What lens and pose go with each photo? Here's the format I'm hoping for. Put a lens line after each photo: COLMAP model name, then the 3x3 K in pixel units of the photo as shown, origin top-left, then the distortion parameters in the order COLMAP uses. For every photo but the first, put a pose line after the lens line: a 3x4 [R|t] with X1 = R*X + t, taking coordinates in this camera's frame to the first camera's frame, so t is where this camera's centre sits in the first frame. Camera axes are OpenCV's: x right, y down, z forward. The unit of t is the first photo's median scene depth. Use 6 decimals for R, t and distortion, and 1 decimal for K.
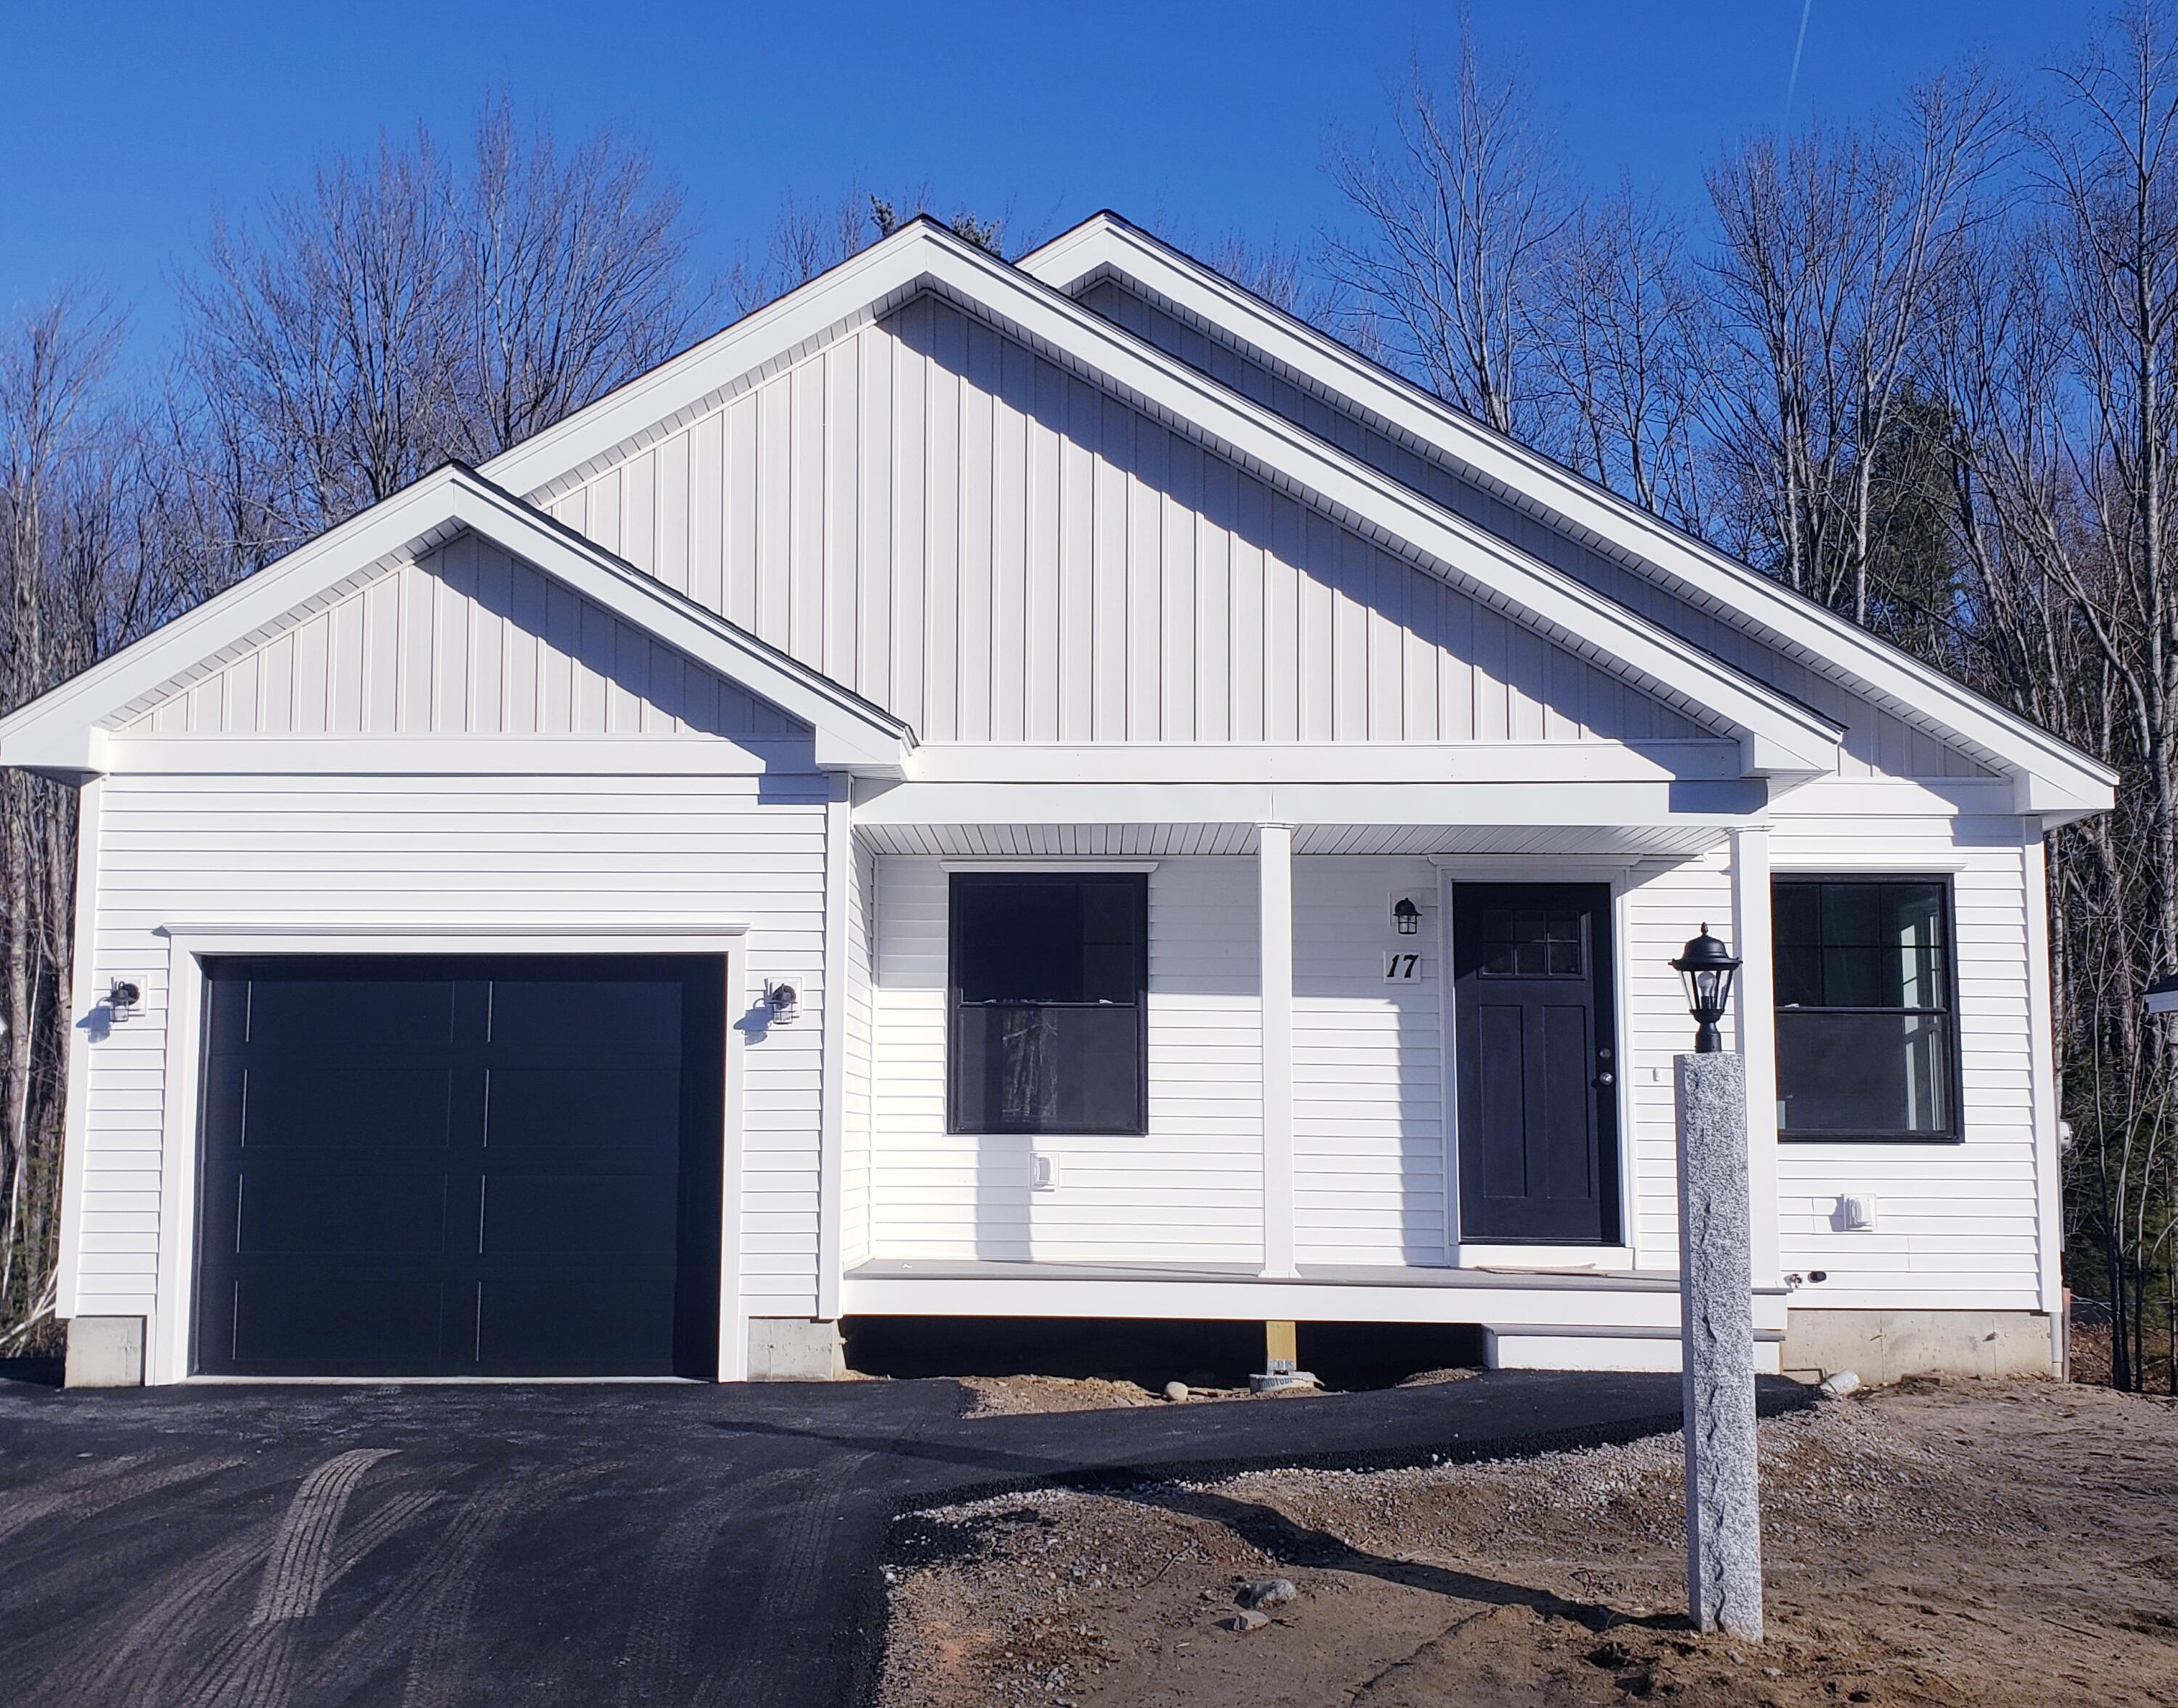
lens RADIAL K [[1928.6, 0, 1036.7], [0, 1928.6, 894.4], [0, 0, 1]] dist [0.132352, -0.263247]
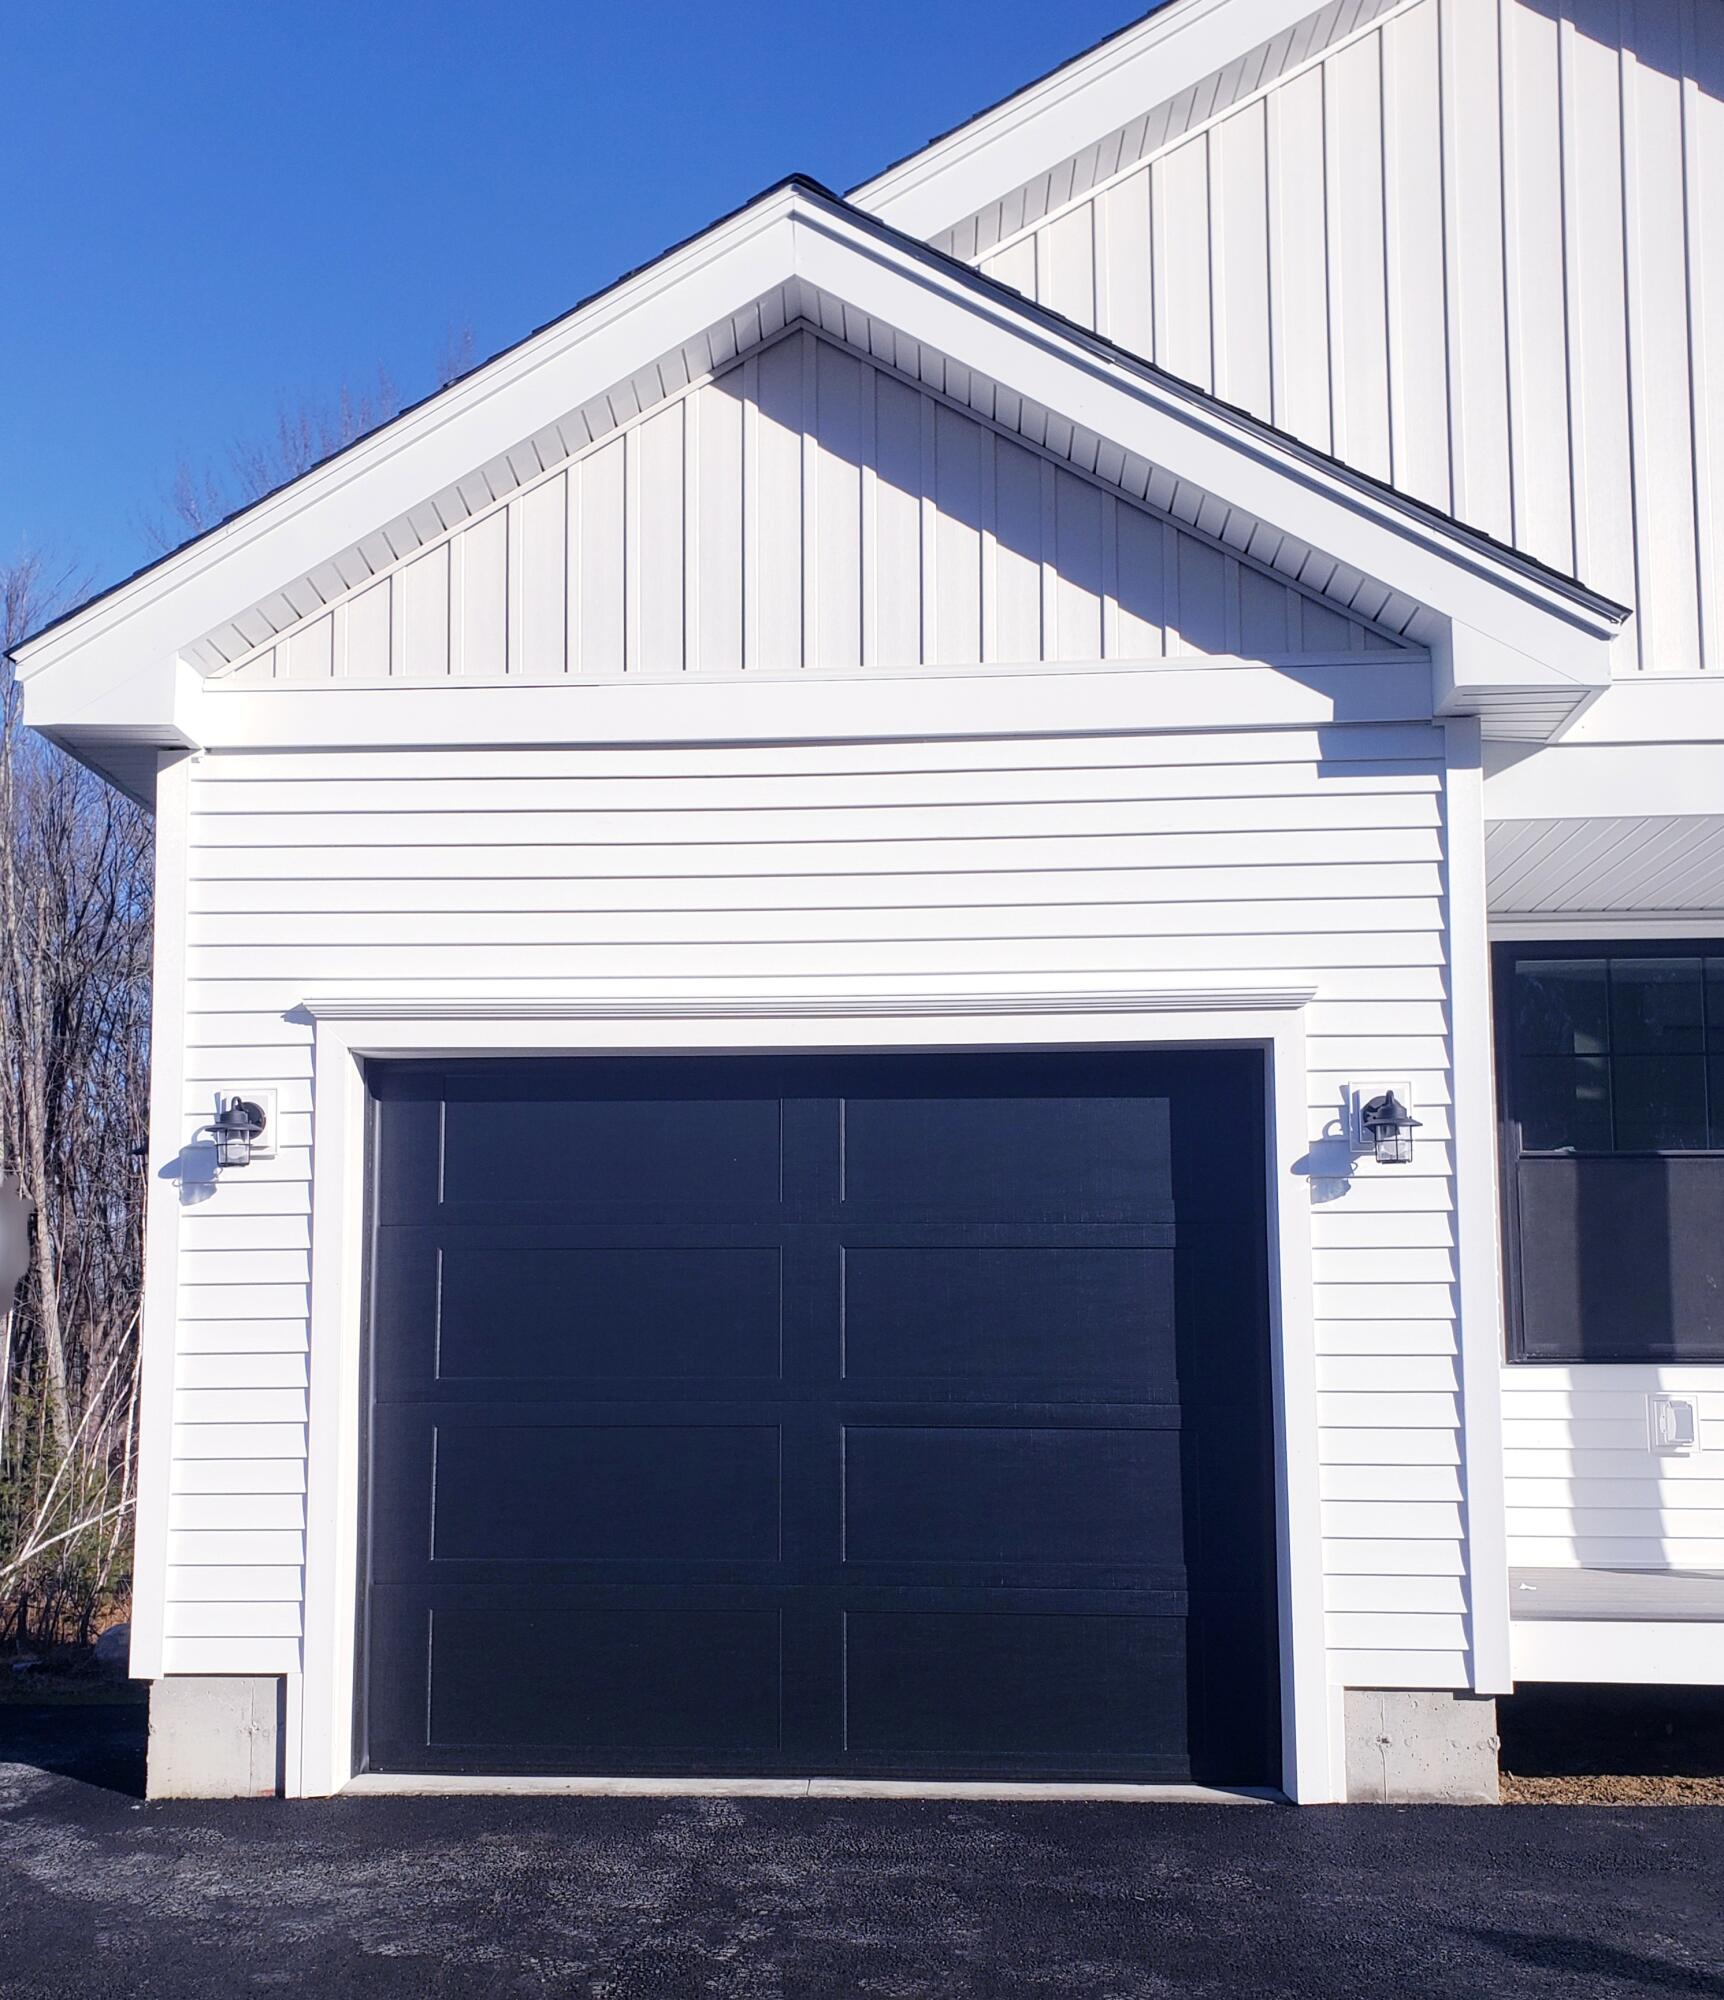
lens RADIAL K [[1796.8, 0, 864.6], [0, 1796.8, 1161.7], [0, 0, 1]] dist [0.132357, -0.310258]
pose [[0.999221, -0.008491, -0.038533, -0.254674], [0.008643, 0.999956, 0.003773, 0.061671], [0.038499, -0.004103, 0.999250, 0.458973]]
